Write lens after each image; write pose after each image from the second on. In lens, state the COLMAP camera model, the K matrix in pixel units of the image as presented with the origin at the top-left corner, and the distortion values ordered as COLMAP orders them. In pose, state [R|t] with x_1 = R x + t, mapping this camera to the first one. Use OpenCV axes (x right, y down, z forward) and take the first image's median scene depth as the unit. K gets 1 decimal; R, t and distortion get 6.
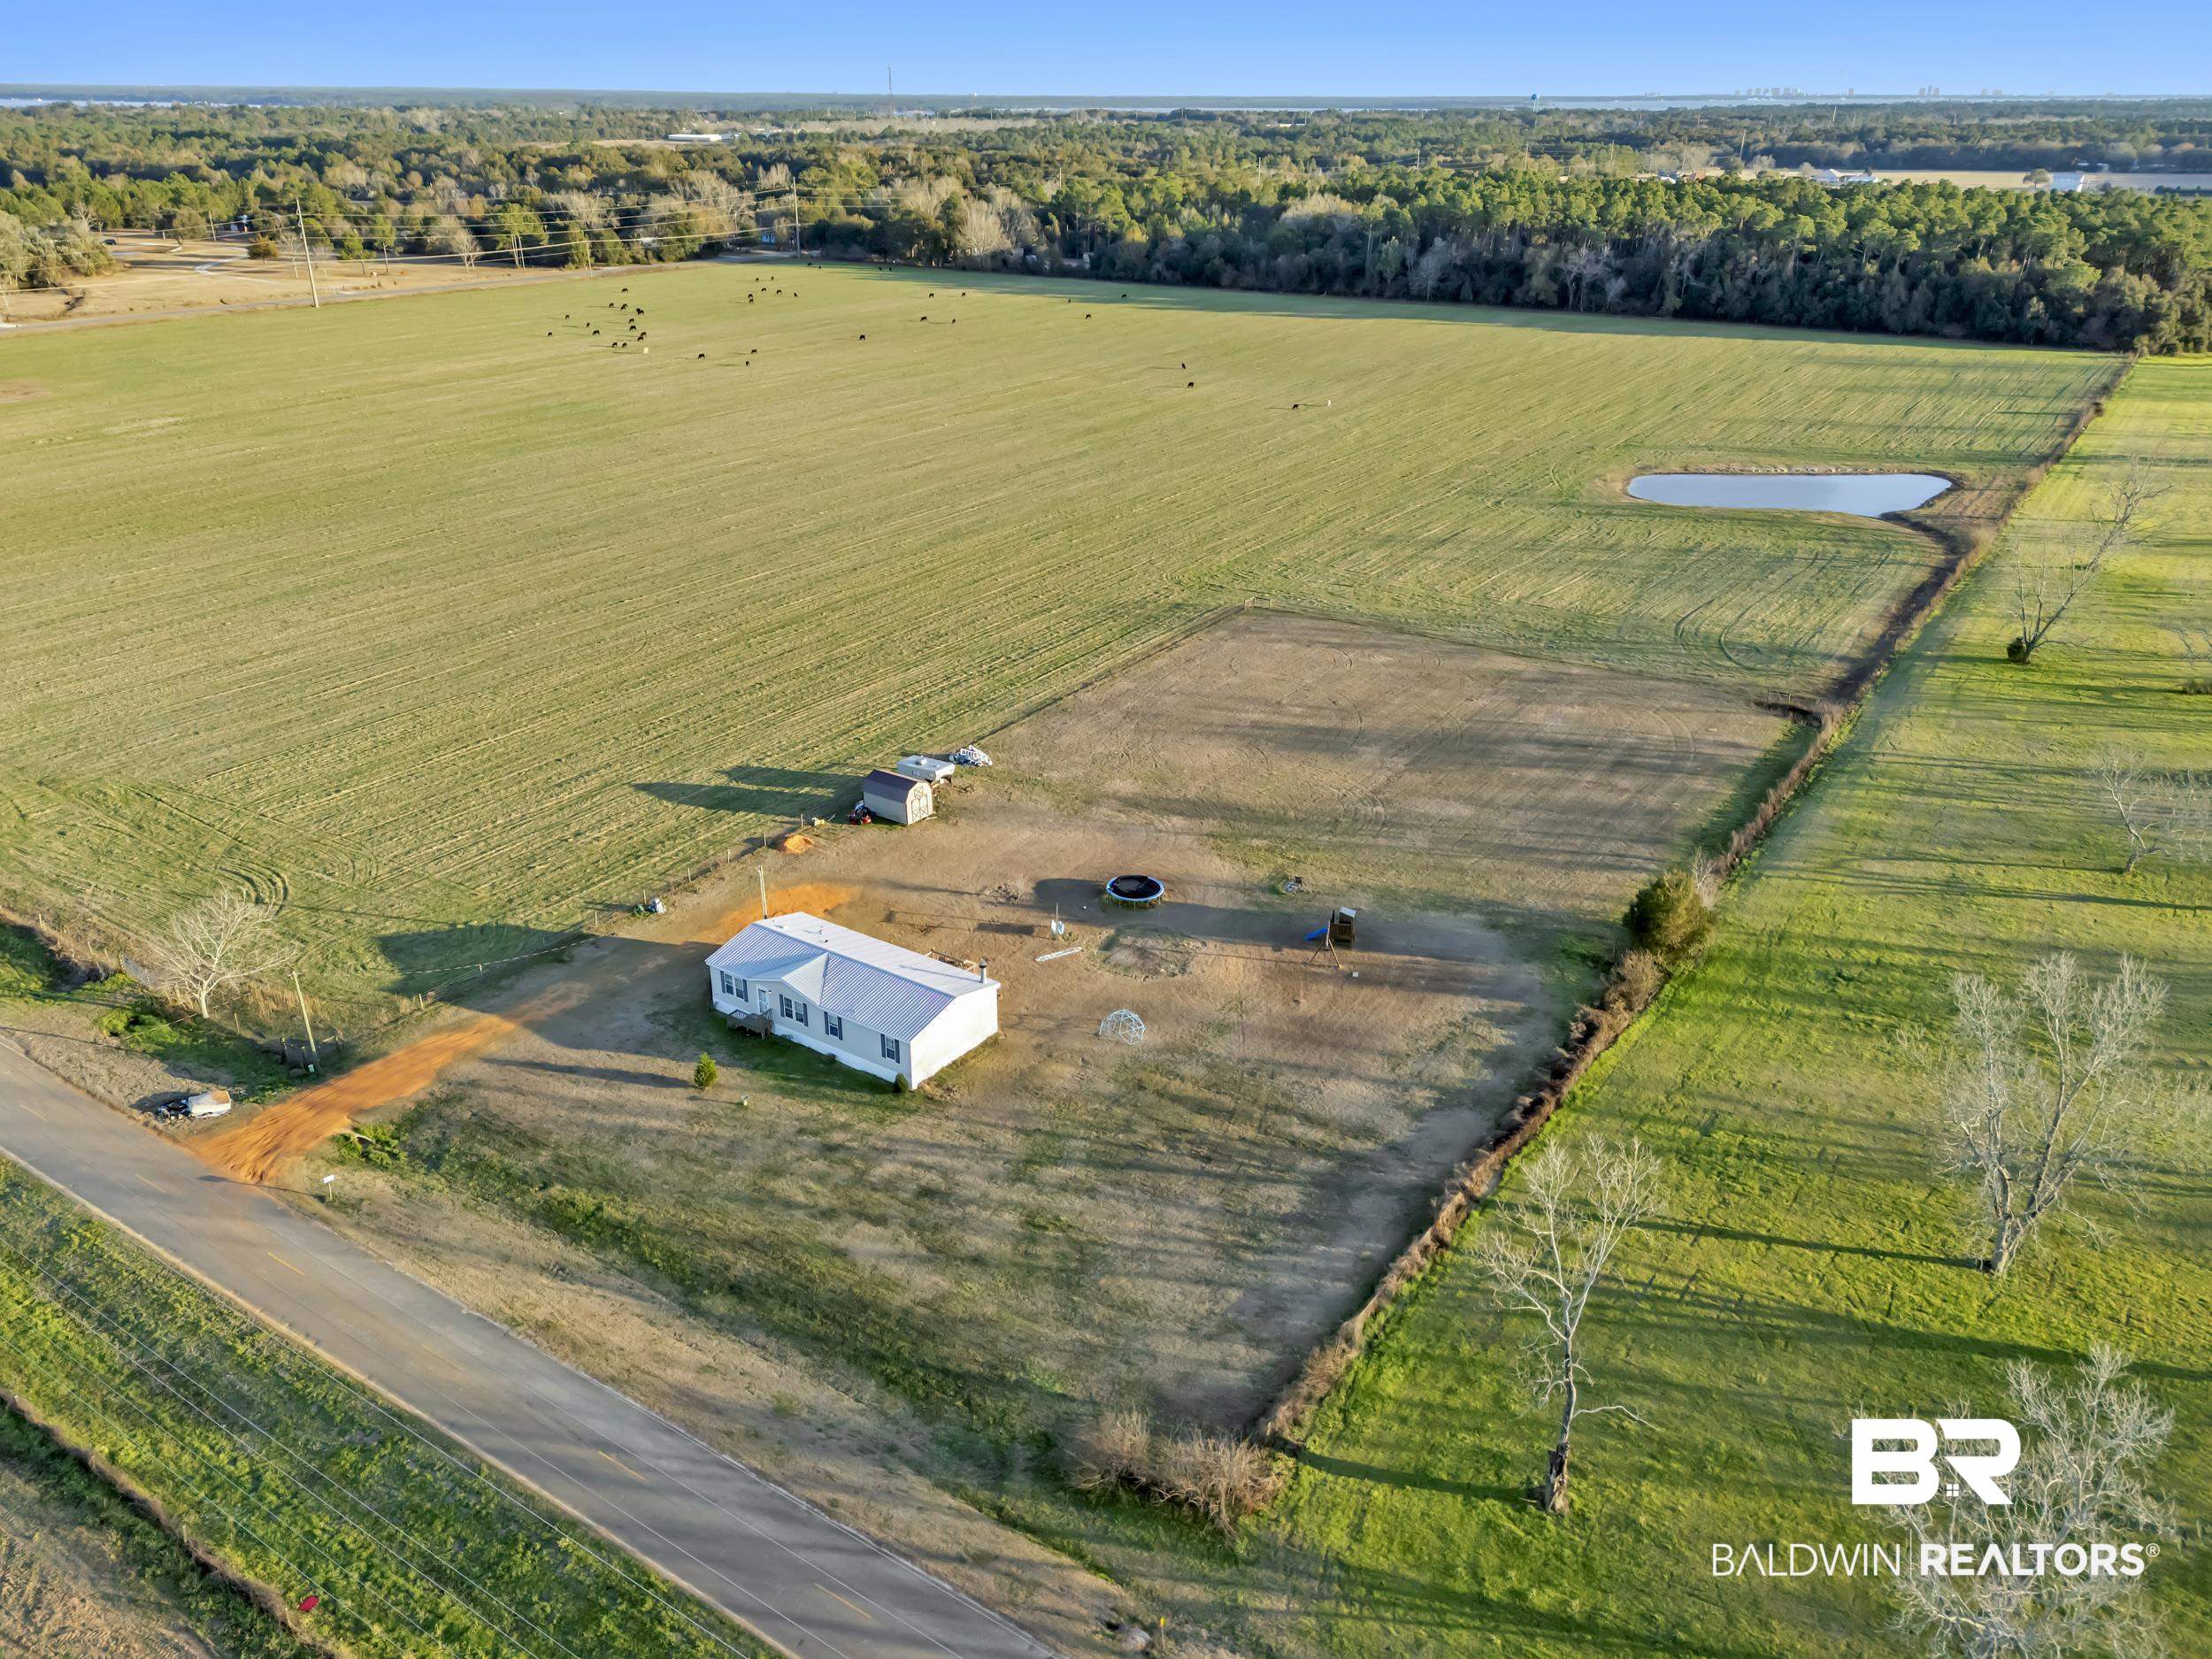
lens RADIAL K [[1655.2, 0, 1133.0], [0, 1655.2, 825.3], [0, 0, 1]] dist [0.110720, -0.133400]
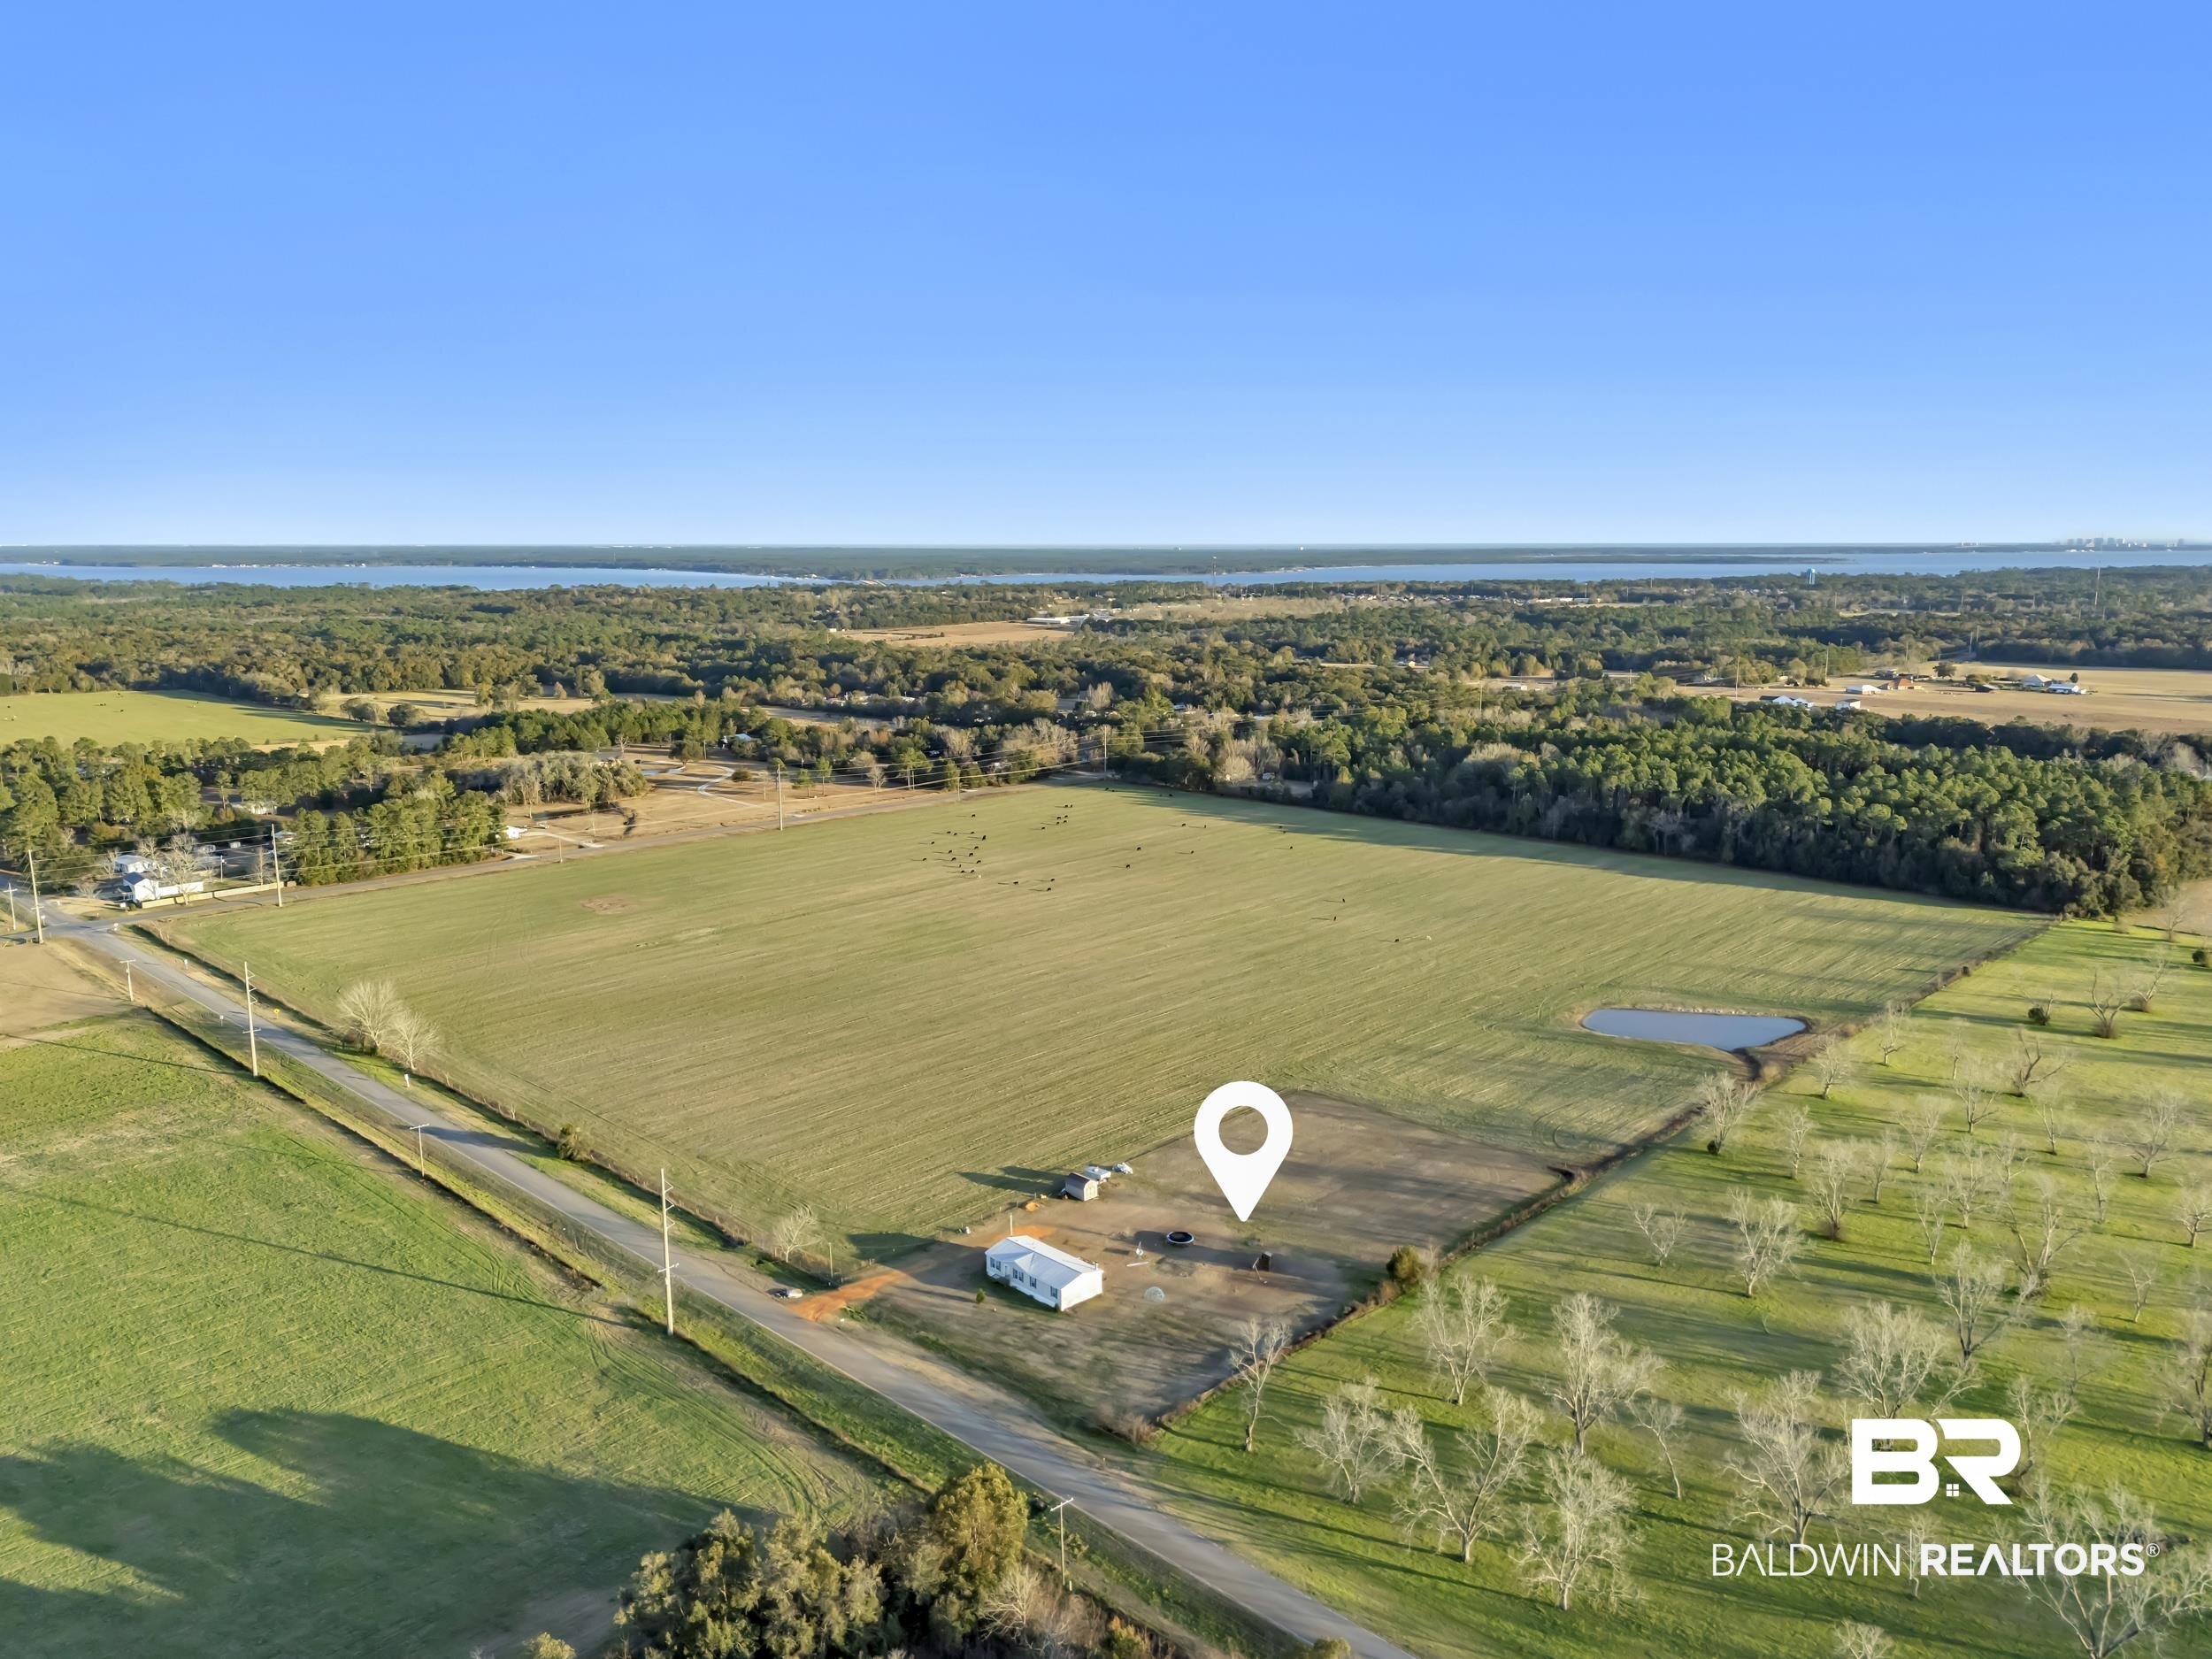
lens RADIAL K [[1655.2, 0, 1133.0], [0, 1655.2, 825.3], [0, 0, 1]] dist [0.110720, -0.133400]
pose [[0.982156, 0.023902, -0.186544, 0.233646], [-0.067152, 0.971076, -0.229132, 0.012822], [0.175672, 0.237570, 0.955353, -0.847523]]
